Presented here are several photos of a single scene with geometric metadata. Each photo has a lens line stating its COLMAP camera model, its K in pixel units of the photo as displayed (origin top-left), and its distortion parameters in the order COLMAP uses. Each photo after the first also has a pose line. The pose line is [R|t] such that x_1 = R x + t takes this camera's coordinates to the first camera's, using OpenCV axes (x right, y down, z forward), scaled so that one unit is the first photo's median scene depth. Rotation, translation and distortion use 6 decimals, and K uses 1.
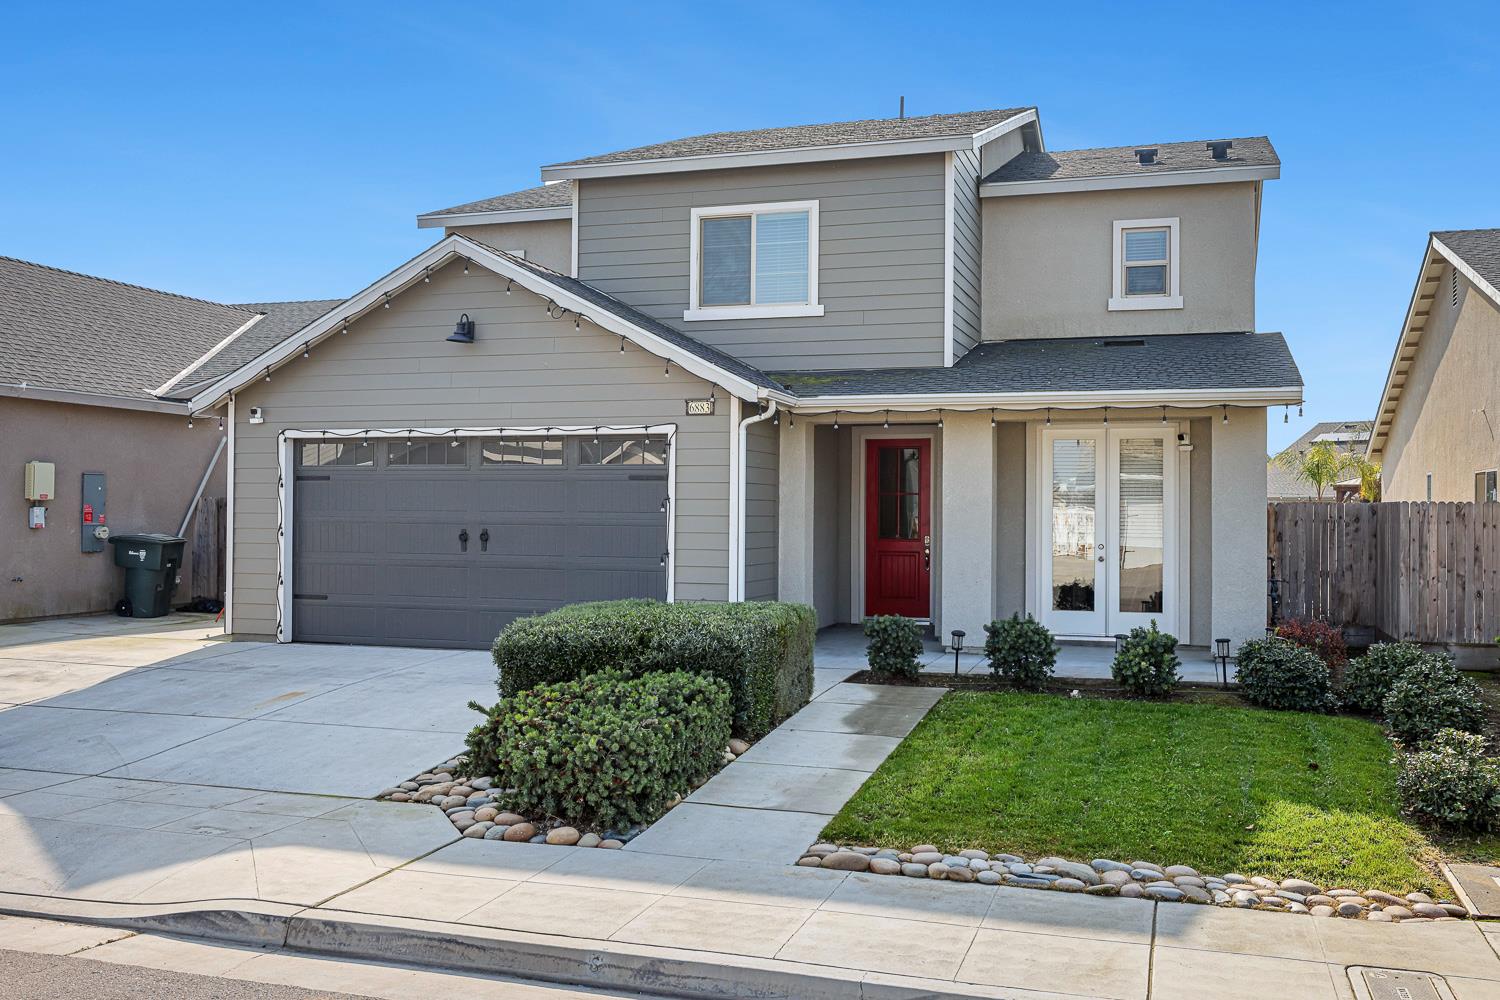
lens RADIAL K [[1355.7, 0, 750.0], [0, 1355.7, 500.0], [0, 0, 1]] dist [-0.001601, 0.003889]
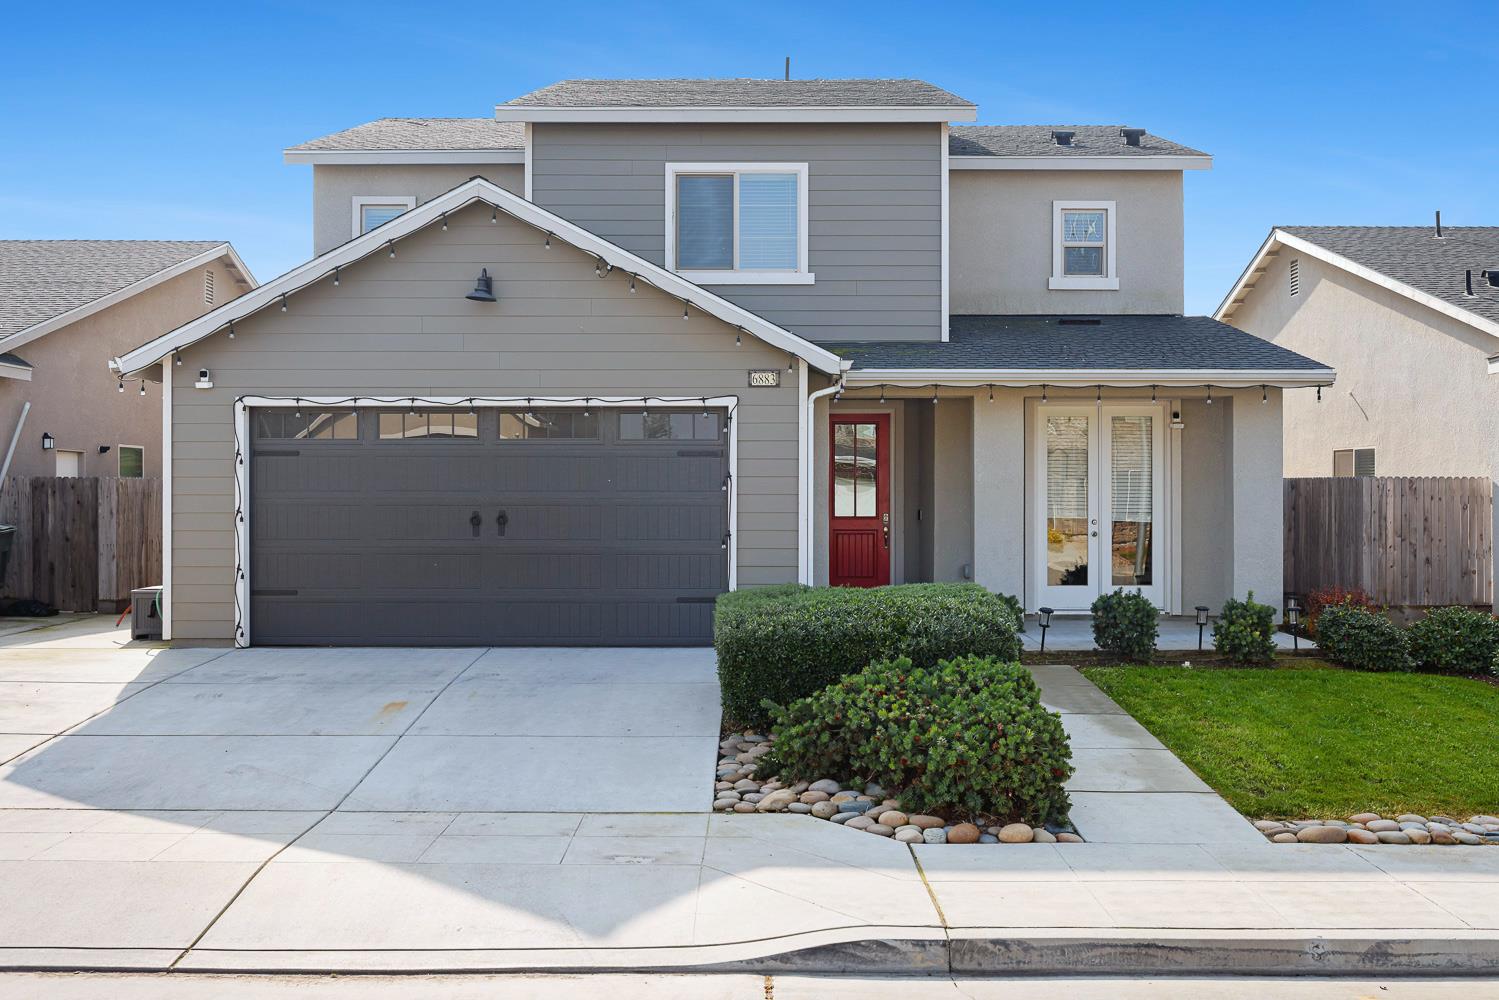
lens RADIAL K [[1423.0, 0, 749.5], [0, 1423.0, 500.0], [0, 0, 1]] dist [0.000799, -0.005825]
pose [[0.954531, -0.008151, 0.298002, -0.325045], [0.003208, 0.999849, 0.017075, -0.001264], [-0.298096, -0.015342, 0.954413, 0.059095]]
